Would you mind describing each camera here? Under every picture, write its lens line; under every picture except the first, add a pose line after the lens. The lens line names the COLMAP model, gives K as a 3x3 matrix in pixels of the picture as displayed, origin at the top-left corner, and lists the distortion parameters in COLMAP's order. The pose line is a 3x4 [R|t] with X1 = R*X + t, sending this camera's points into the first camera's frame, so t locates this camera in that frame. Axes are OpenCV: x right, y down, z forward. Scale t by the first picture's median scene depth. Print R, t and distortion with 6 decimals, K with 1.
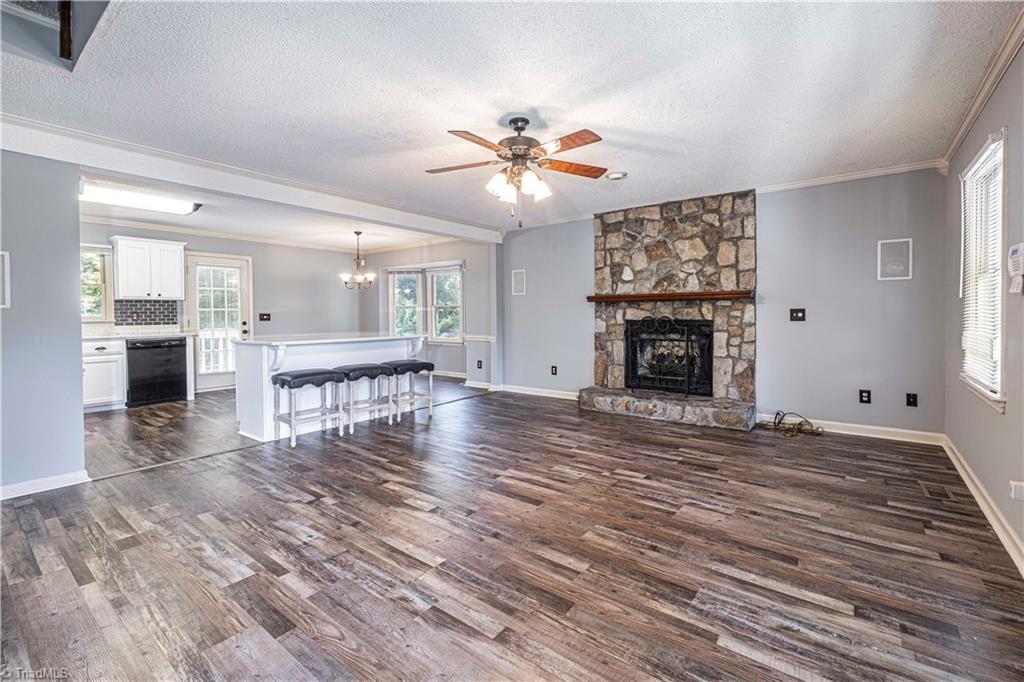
lens RADIAL K [[442.0, 0, 529.9], [0, 442.0, 321.3], [0, 0, 1]] dist [-0.002059, 0.000133]
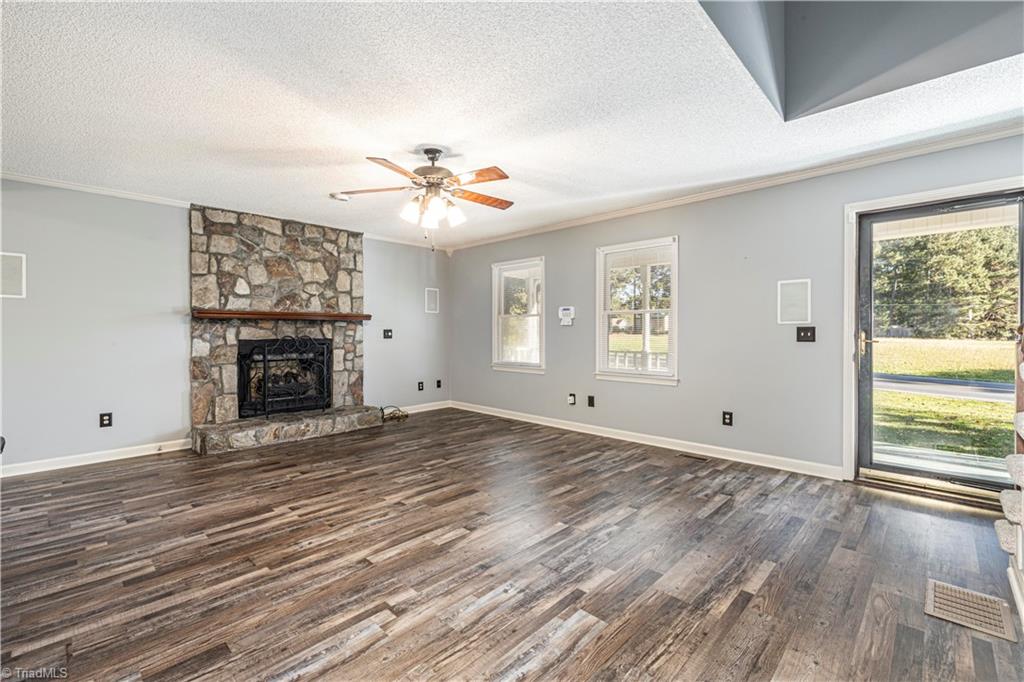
lens RADIAL K [[442.0, 0, 502.9], [0, 442.0, 339.4], [0, 0, 1]] dist [-0.002059, 0.000133]
pose [[0.137888, -0.011814, 0.990377, -0.667855], [0.015804, 0.999828, 0.009726, -0.005280], [-0.990322, 0.014310, 0.138051, 0.437679]]
